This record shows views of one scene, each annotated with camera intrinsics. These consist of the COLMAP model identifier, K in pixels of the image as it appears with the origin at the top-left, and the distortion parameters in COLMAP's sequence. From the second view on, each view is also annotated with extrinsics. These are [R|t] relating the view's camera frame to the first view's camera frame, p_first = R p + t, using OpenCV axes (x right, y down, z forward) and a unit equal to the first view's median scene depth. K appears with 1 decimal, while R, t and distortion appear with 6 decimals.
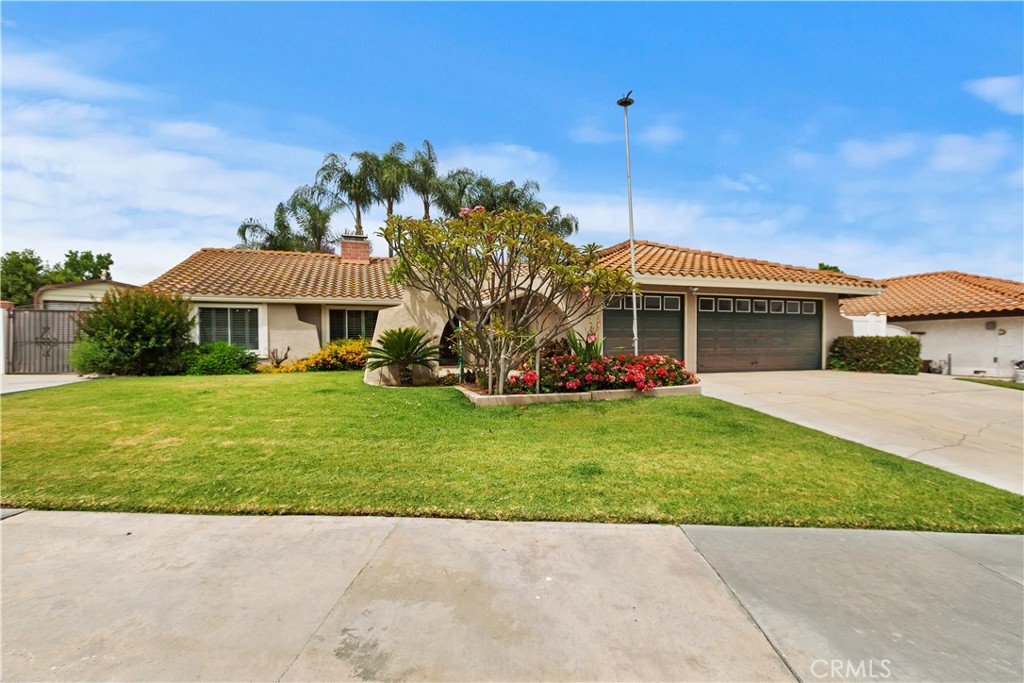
lens RADIAL K [[455.2, 0, 513.7], [0, 455.2, 343.5], [0, 0, 1]] dist [0.001970, -0.000497]
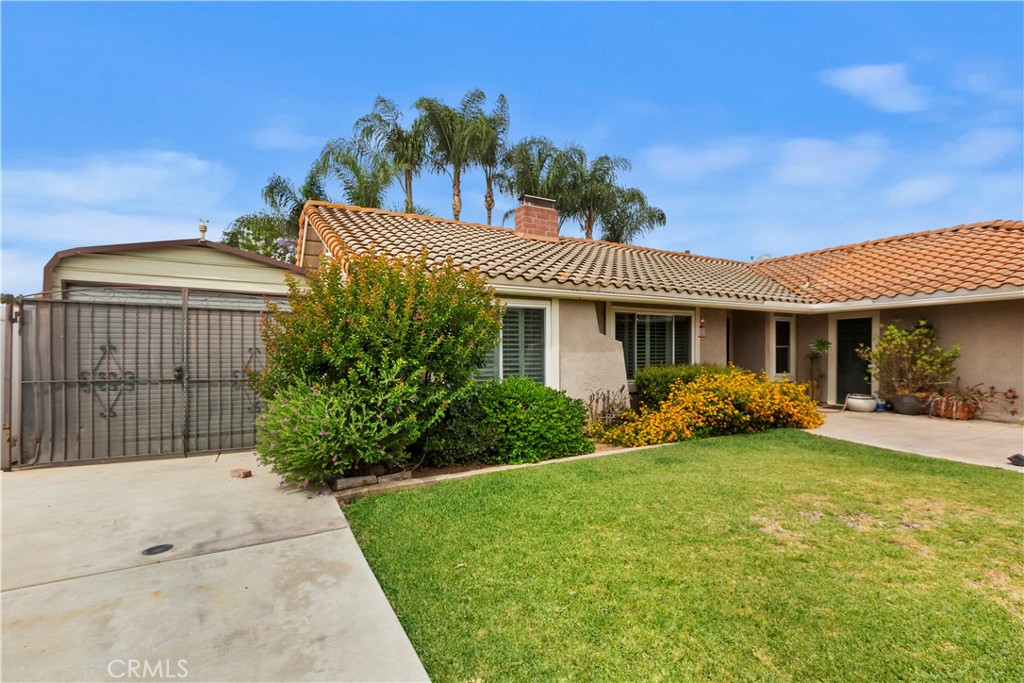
lens RADIAL K [[456.1, 0, 488.1], [0, 456.1, 343.7], [0, 0, 1]] dist [0.002889, 0.000282]
pose [[0.987203, 0.006888, 0.159321, -0.717003], [-0.005558, 0.999946, -0.008791, -0.033456], [-0.159373, 0.007793, 0.987188, 0.516663]]
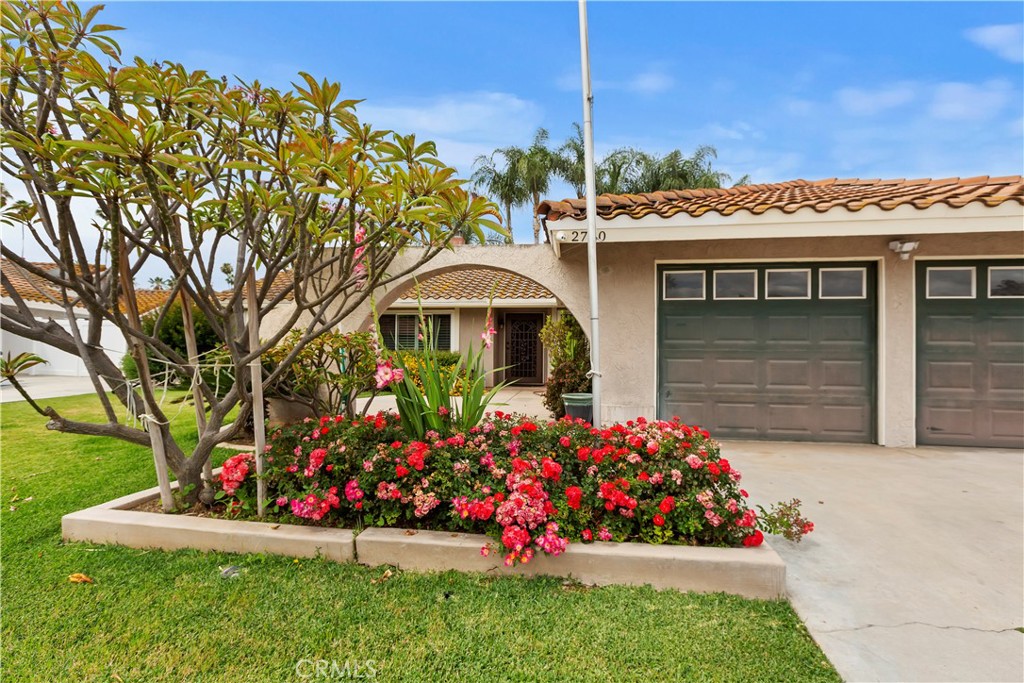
lens RADIAL K [[445.2, 0, 525.6], [0, 445.2, 340.2], [0, 0, 1]] dist [-0.002947, -0.000361]
pose [[0.891983, 0.005501, -0.452036, 0.241117], [-0.014569, 0.999756, -0.016581, -0.018762], [0.451834, 0.021376, 0.891846, 0.425990]]
